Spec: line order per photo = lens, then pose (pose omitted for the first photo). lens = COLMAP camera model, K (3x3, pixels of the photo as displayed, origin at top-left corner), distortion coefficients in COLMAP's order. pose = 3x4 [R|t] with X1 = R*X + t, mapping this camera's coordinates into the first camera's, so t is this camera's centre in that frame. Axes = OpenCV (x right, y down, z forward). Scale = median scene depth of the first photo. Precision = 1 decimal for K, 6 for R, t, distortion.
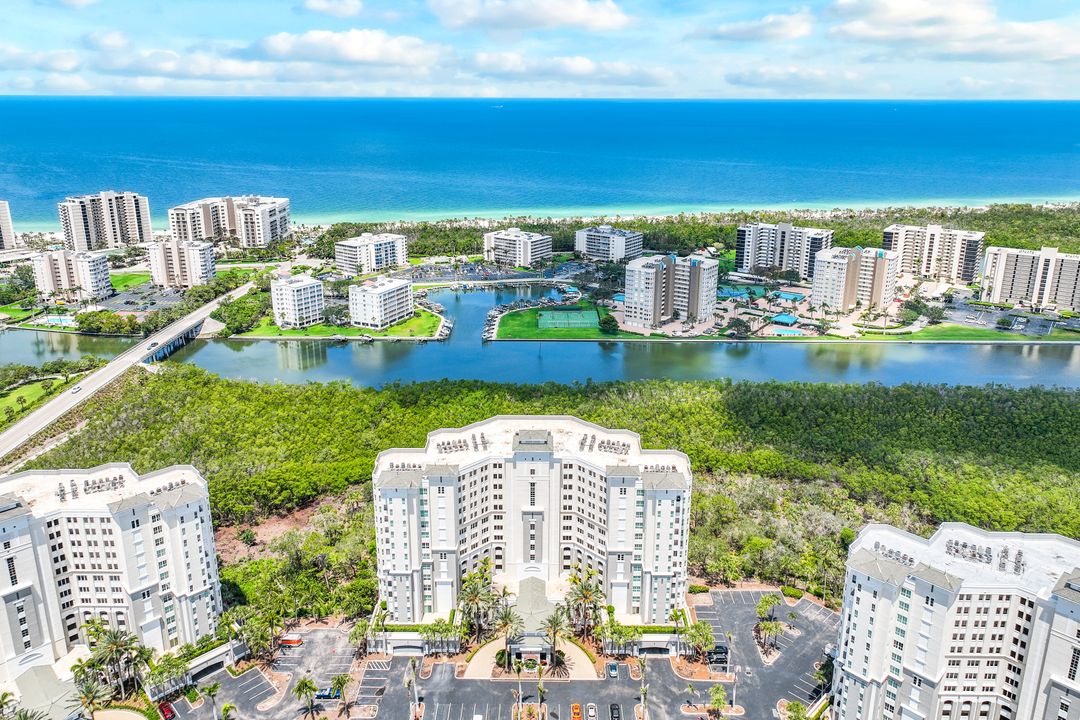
lens RADIAL K [[764.0, 0, 540.0], [0, 764.0, 360.0], [0, 0, 1]] dist [0.009132, 0.007680]
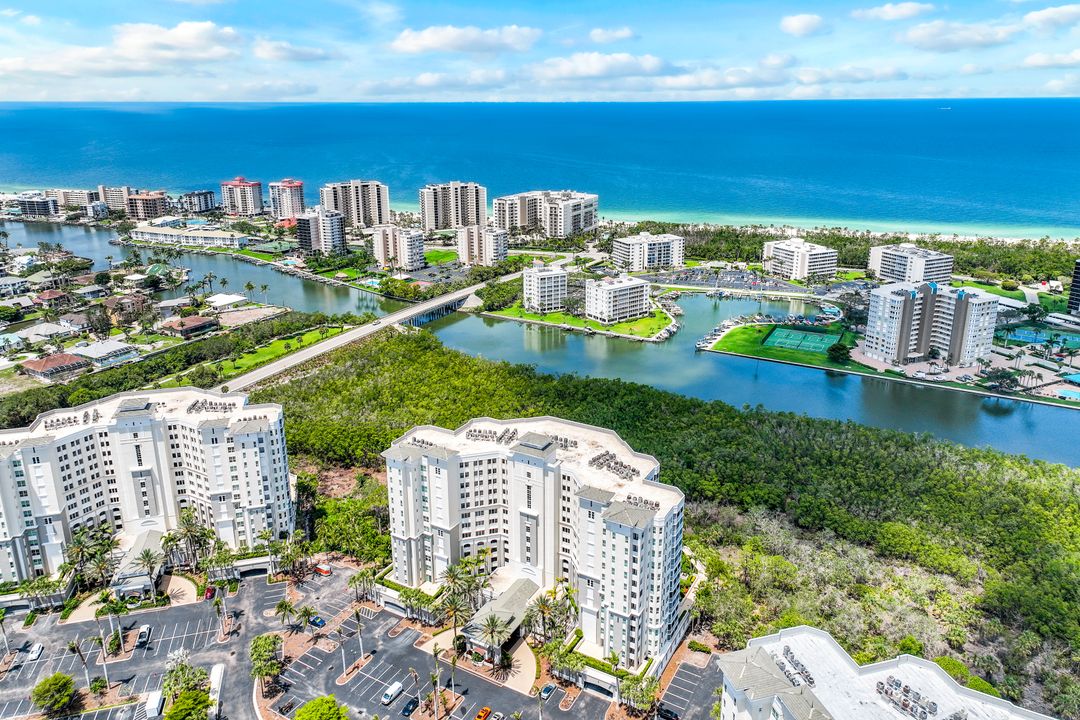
lens RADIAL K [[748.5, 0, 540.0], [0, 748.5, 360.0], [0, 0, 1]] dist [0.007054, 0.005301]
pose [[0.872259, 0.154718, -0.463925, 0.193229], [-0.153234, 0.987332, 0.041167, -0.020024], [0.464418, 0.035181, 0.884917, 0.058361]]
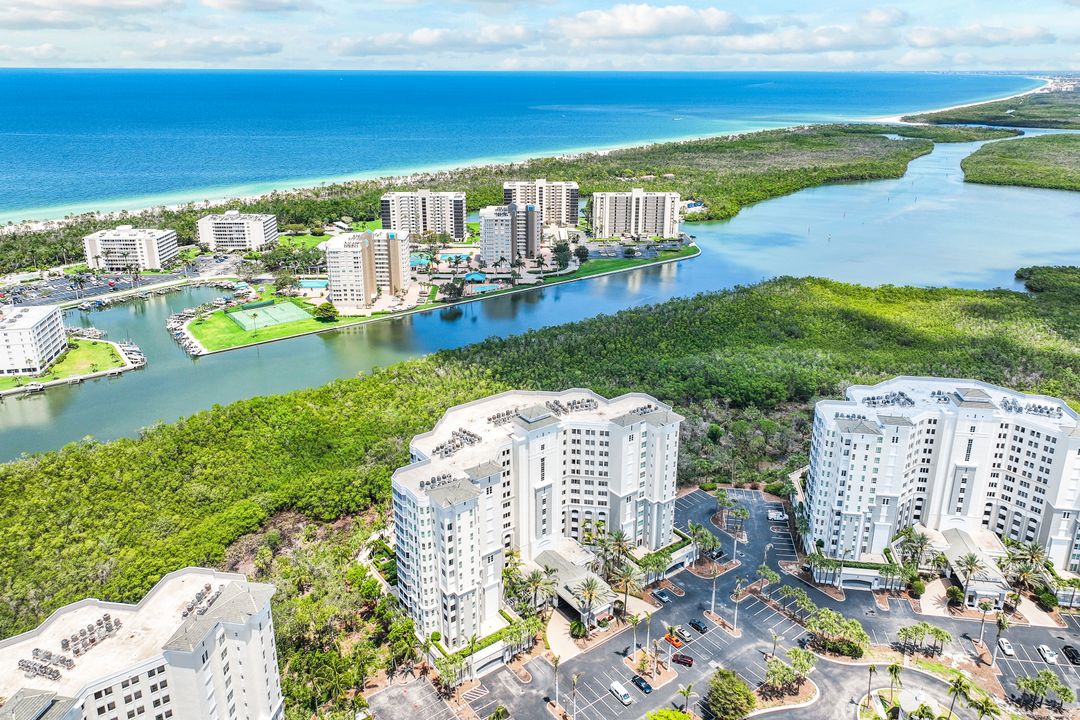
lens RADIAL K [[764.0, 0, 540.0], [0, 764.0, 360.0], [0, 0, 1]] dist [0.009132, 0.007680]
pose [[0.795183, -0.219752, 0.565148, -0.244947], [0.199928, 0.974919, 0.097782, -0.028089], [-0.572462, 0.035234, 0.819174, 0.079325]]
